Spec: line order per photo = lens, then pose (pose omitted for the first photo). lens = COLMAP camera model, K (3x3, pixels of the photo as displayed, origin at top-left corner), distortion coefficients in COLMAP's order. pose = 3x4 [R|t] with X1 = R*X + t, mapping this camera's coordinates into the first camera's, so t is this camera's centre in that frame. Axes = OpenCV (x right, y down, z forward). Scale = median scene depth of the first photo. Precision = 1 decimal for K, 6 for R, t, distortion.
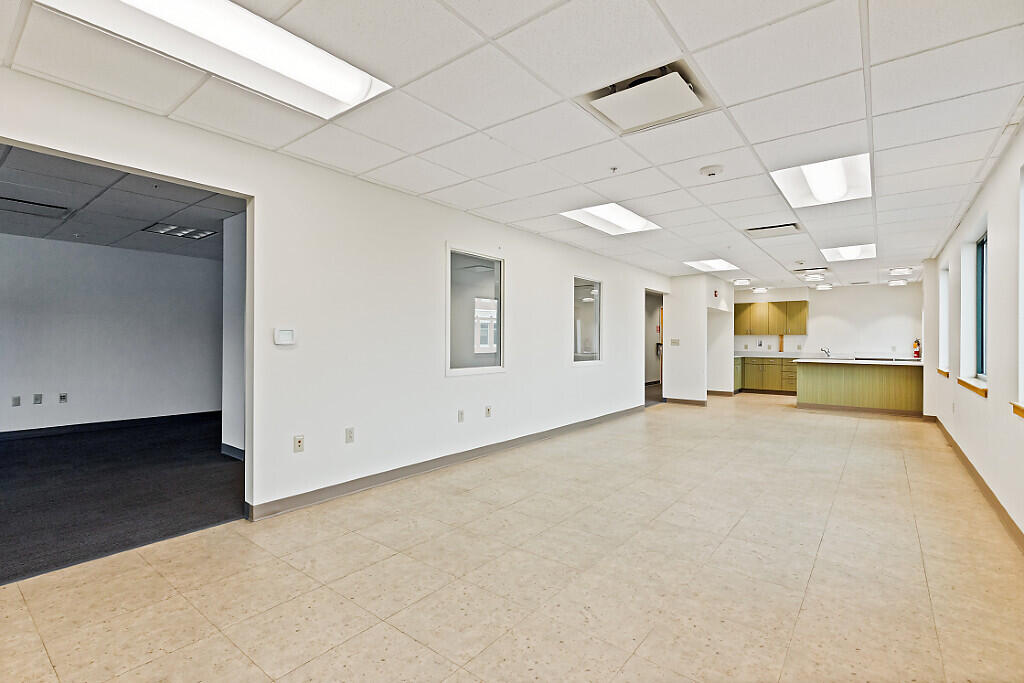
lens RADIAL K [[470.8, 0, 519.2], [0, 470.8, 345.7], [0, 0, 1]] dist [0.007430, -0.000929]
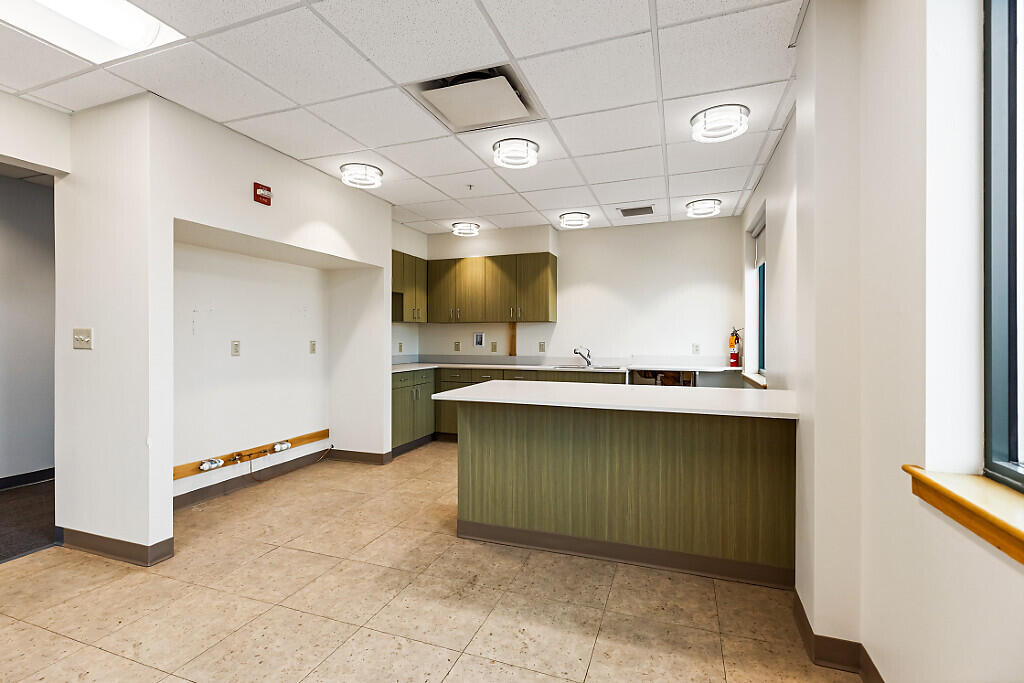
lens RADIAL K [[470.8, 0, 506.5], [0, 470.8, 338.7], [0, 0, 1]] dist [0.007430, -0.000929]
pose [[0.950712, -0.008102, 0.309969, 0.349768], [0.009248, 0.999955, -0.002227, -0.004105], [-0.309937, 0.004984, 0.950744, 0.454658]]
